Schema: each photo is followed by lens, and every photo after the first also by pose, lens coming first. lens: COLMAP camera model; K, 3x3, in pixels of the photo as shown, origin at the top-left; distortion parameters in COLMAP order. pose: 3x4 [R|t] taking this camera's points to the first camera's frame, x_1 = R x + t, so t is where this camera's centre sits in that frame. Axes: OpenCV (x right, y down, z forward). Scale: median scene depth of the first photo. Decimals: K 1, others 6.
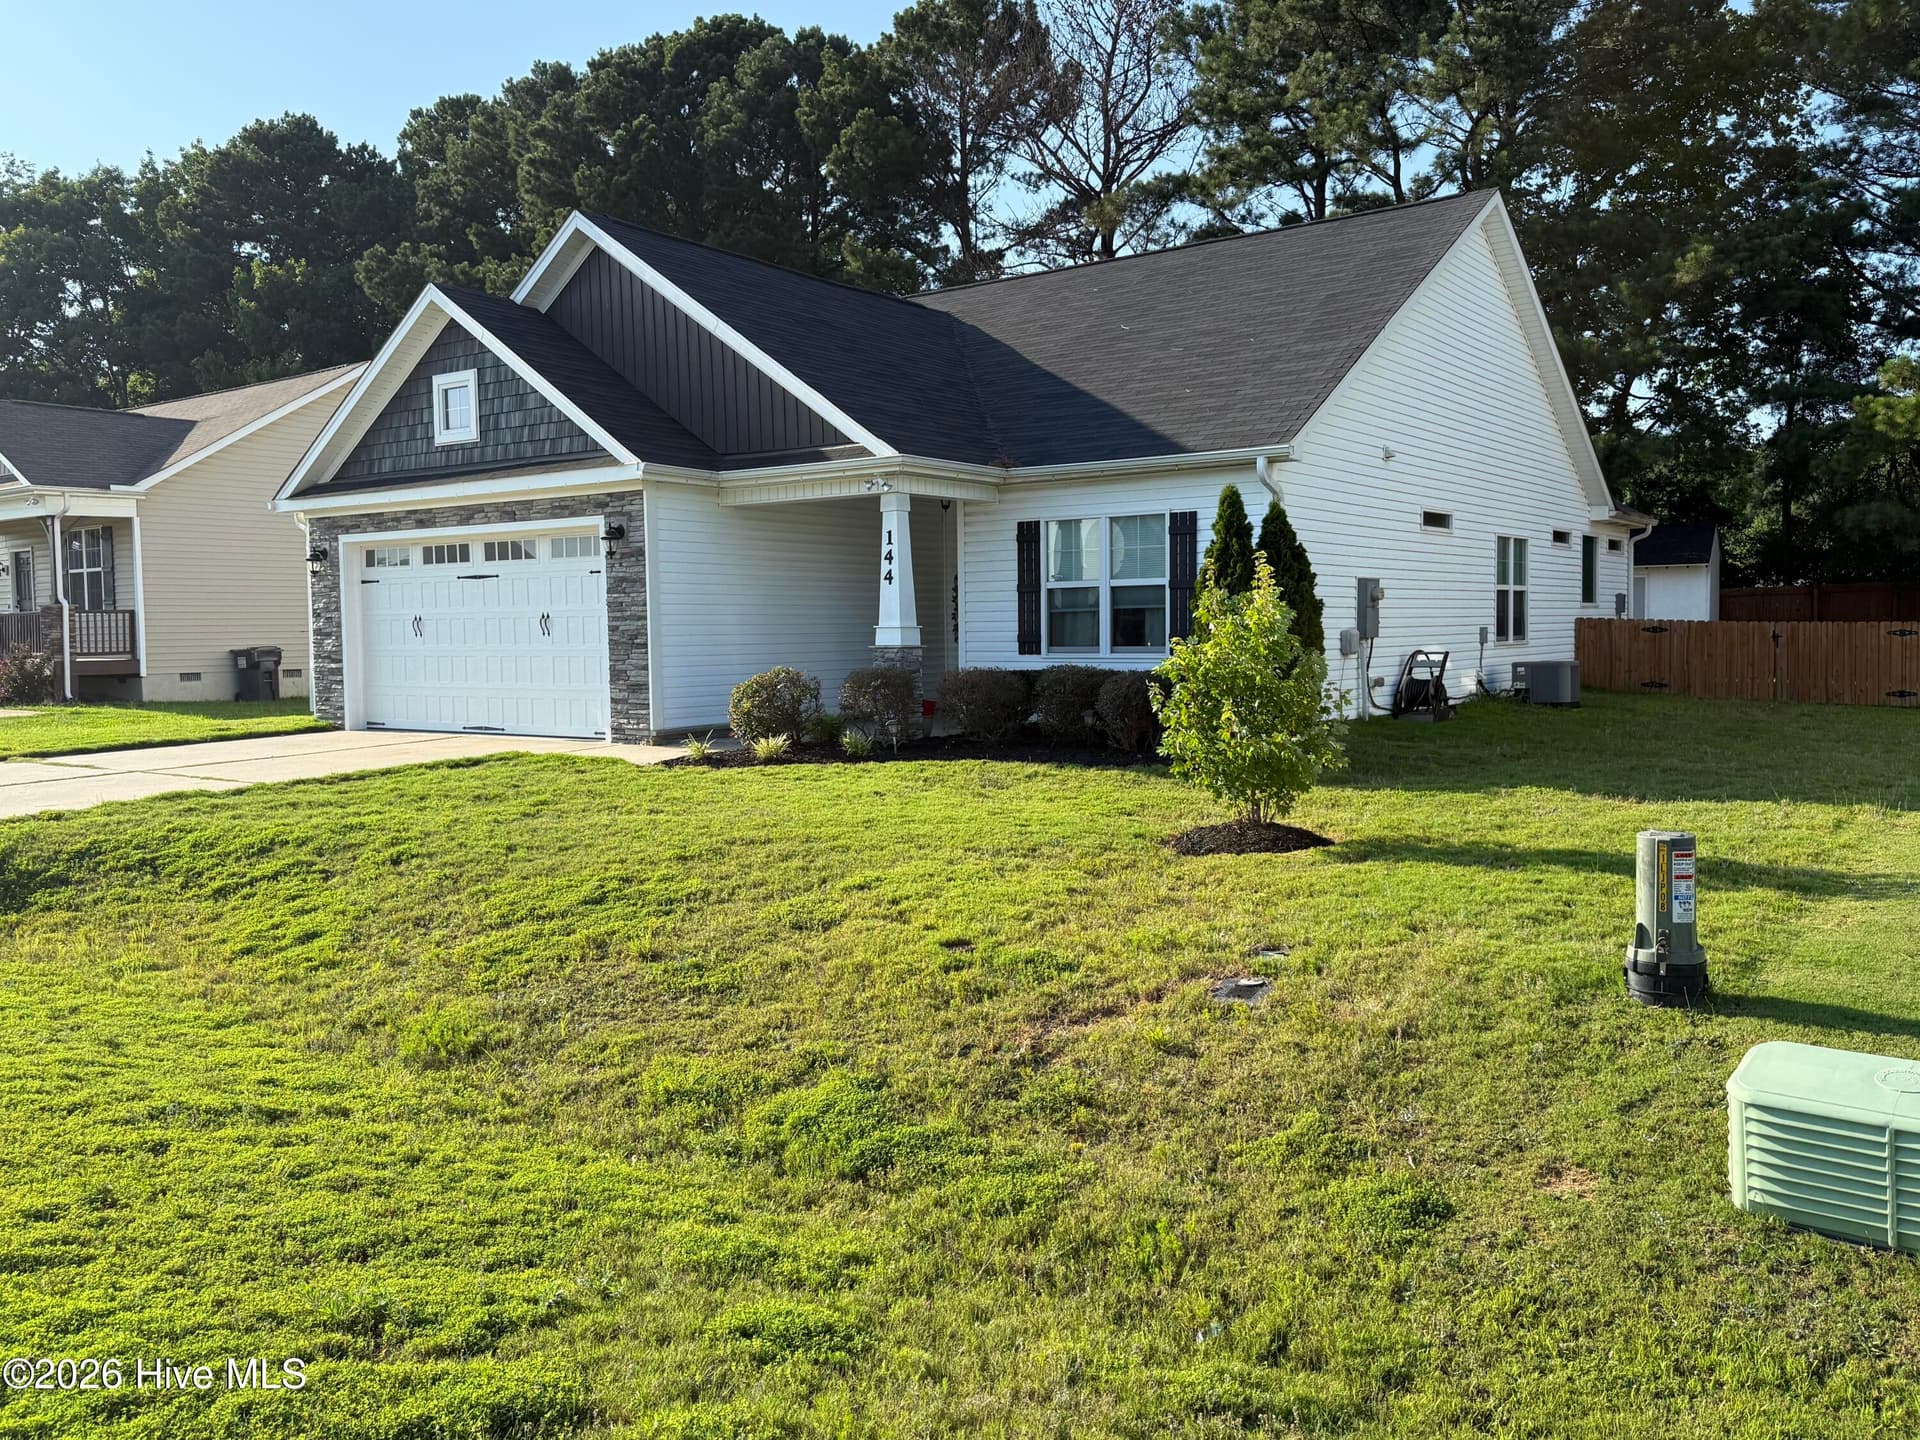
lens RADIAL K [[1439.2, 0, 969.5], [0, 1439.2, 706.7], [0, 0, 1]] dist [0.155667, -0.294308]
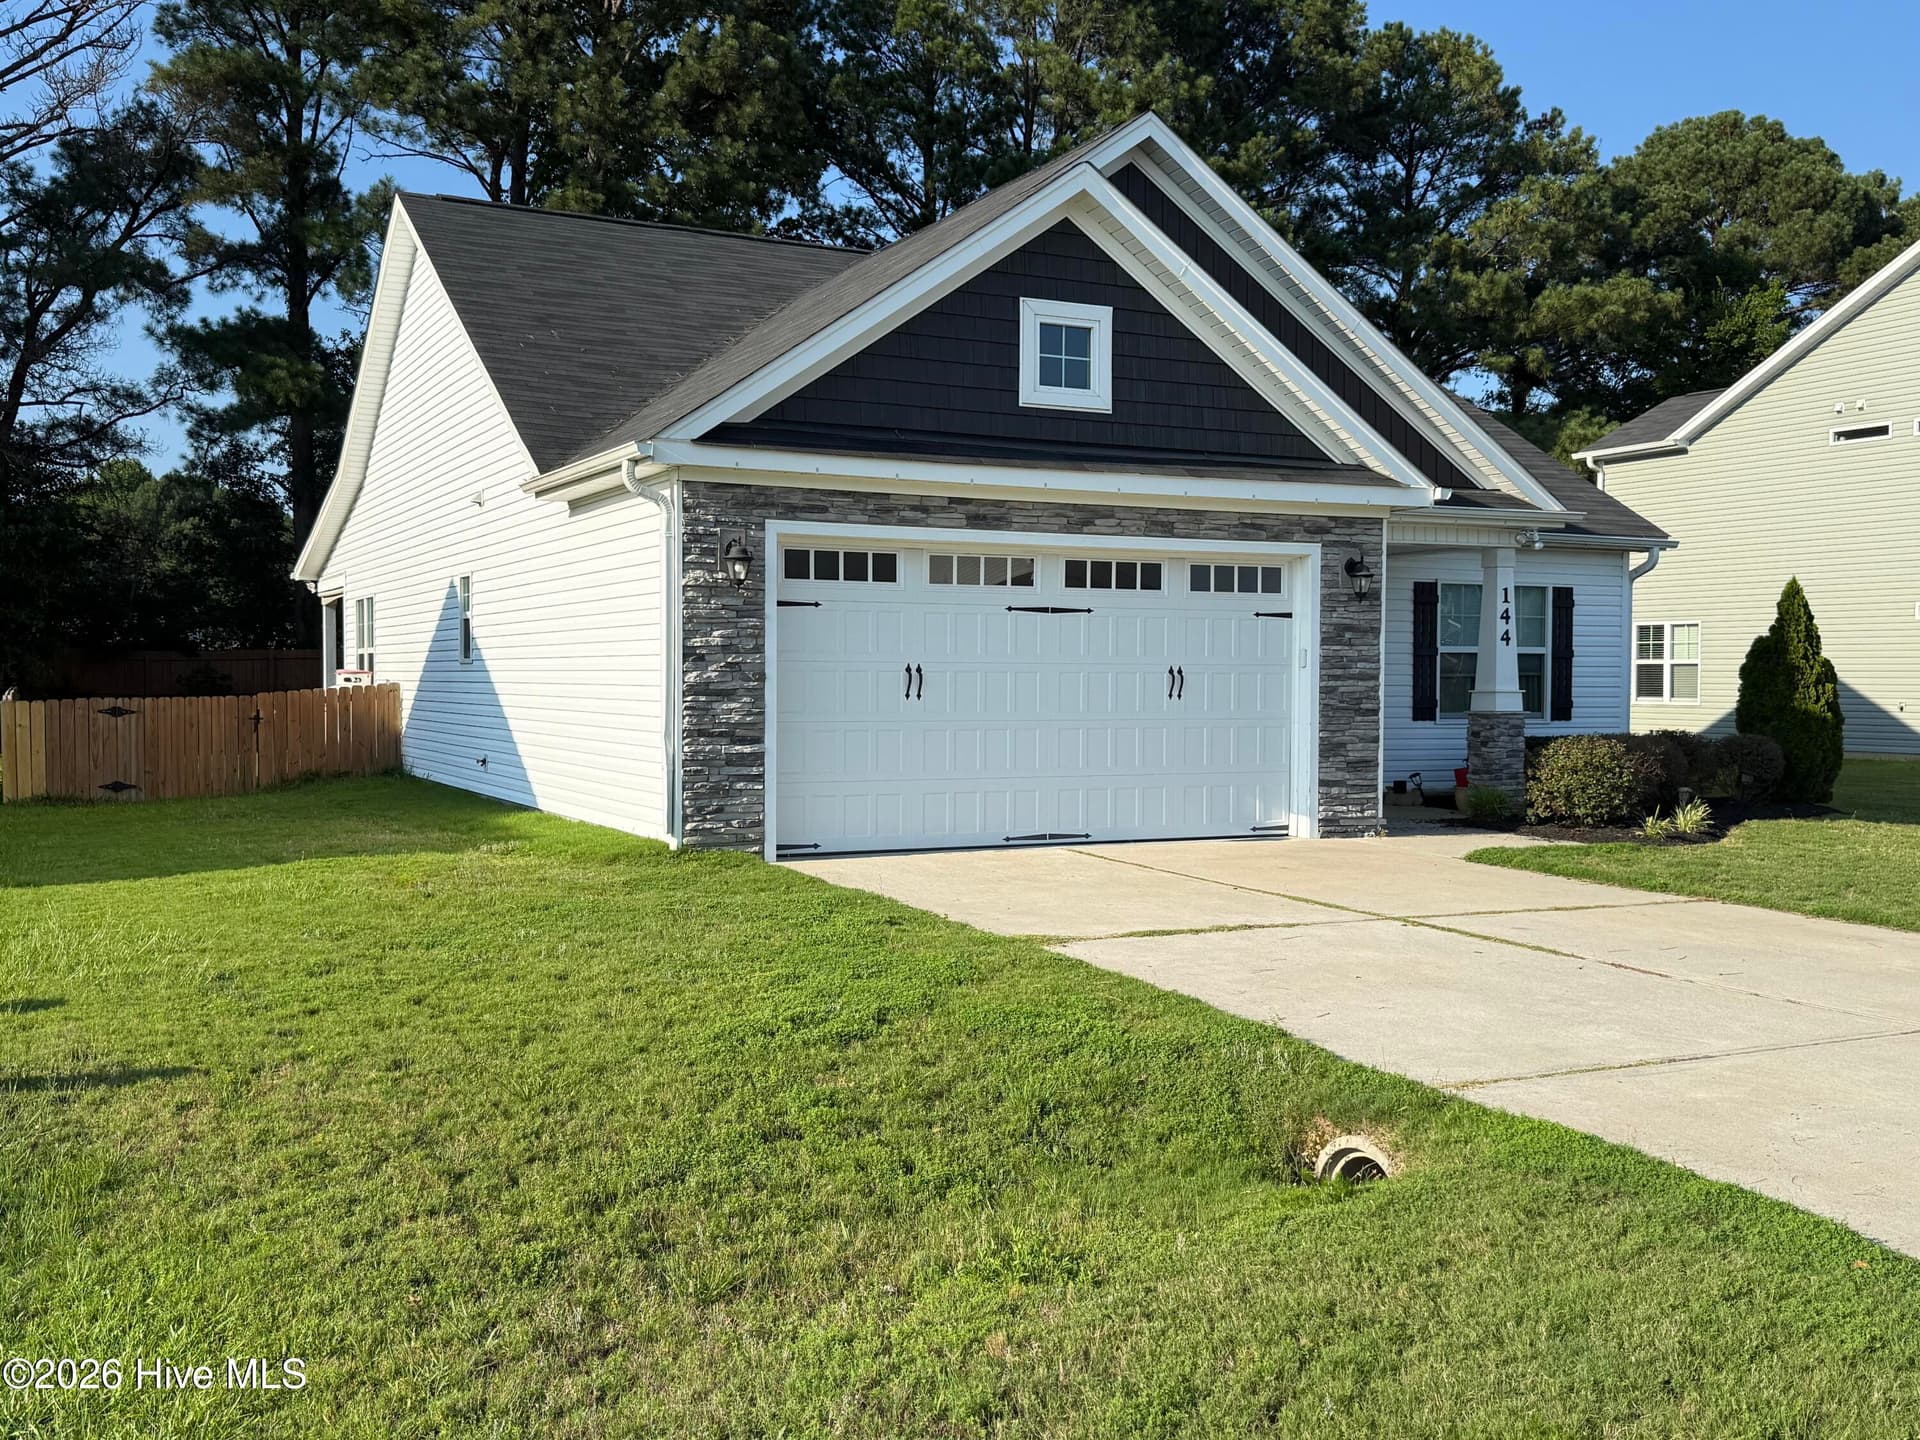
lens RADIAL K [[1972.3, 0, 992.2], [0, 1972.3, 692.9], [0, 0, 1]] dist [0.173998, -0.340784]
pose [[0.454499, 0.010008, 0.890691, -1.467930], [0.038616, 0.998775, -0.030928, -0.030827], [-0.889910, 0.048452, 0.453556, 0.788095]]
